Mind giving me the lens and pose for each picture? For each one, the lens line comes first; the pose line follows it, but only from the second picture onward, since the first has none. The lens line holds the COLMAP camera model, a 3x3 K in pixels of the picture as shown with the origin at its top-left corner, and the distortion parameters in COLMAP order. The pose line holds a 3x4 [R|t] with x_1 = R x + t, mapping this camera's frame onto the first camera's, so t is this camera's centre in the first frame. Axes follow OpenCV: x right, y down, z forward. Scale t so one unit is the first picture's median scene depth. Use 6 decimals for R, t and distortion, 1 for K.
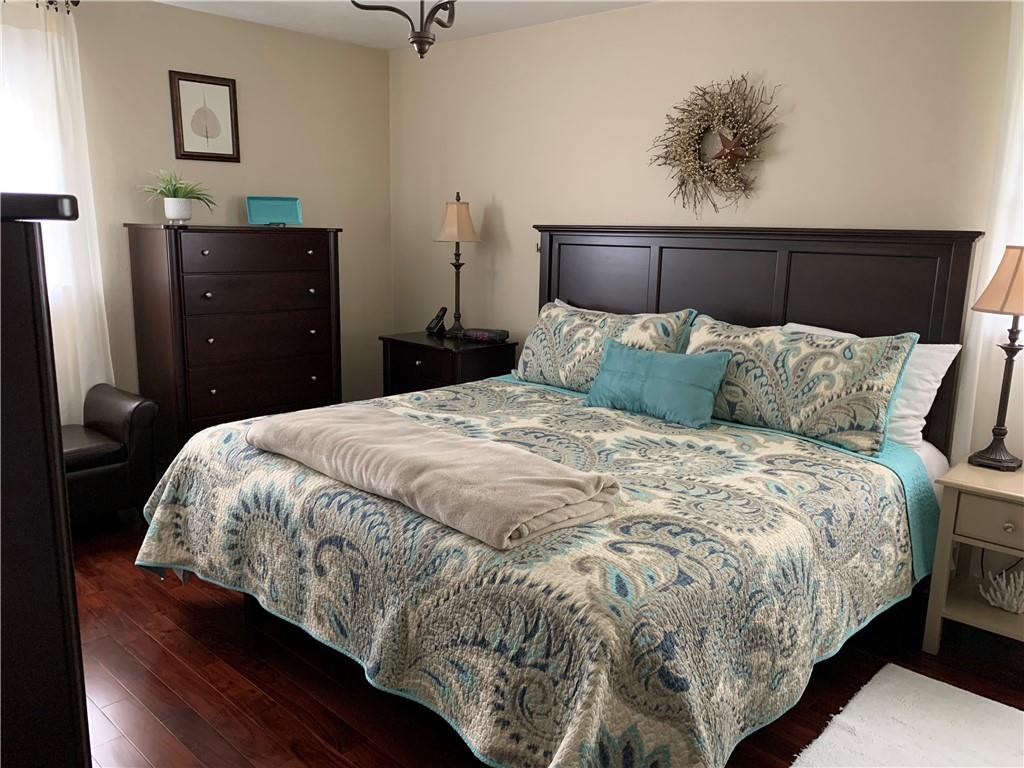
lens RADIAL K [[782.9, 0, 510.3], [0, 782.9, 383.8], [0, 0, 1]] dist [0.011720, -0.003054]
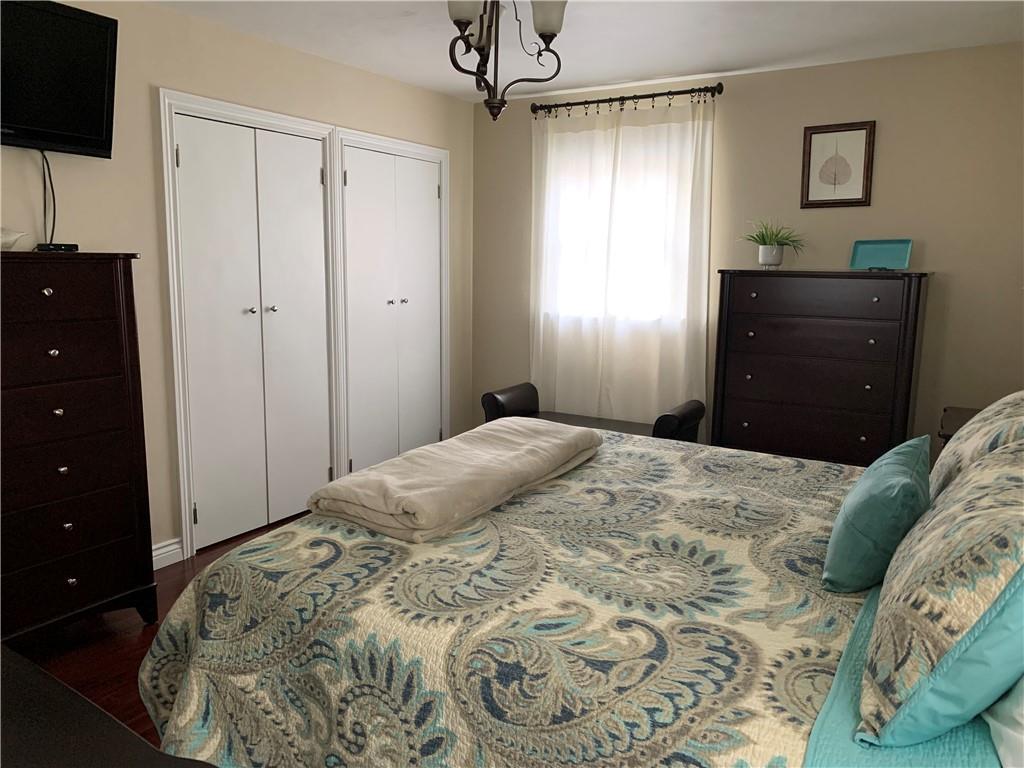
lens RADIAL K [[782.9, 0, 510.1], [0, 782.9, 382.2], [0, 0, 1]] dist [0.011720, -0.003054]
pose [[0.212465, 0.134288, -0.967897, 0.889173], [-0.203032, 0.974962, 0.090700, -0.121653], [0.955843, 0.177243, 0.234410, 0.682630]]
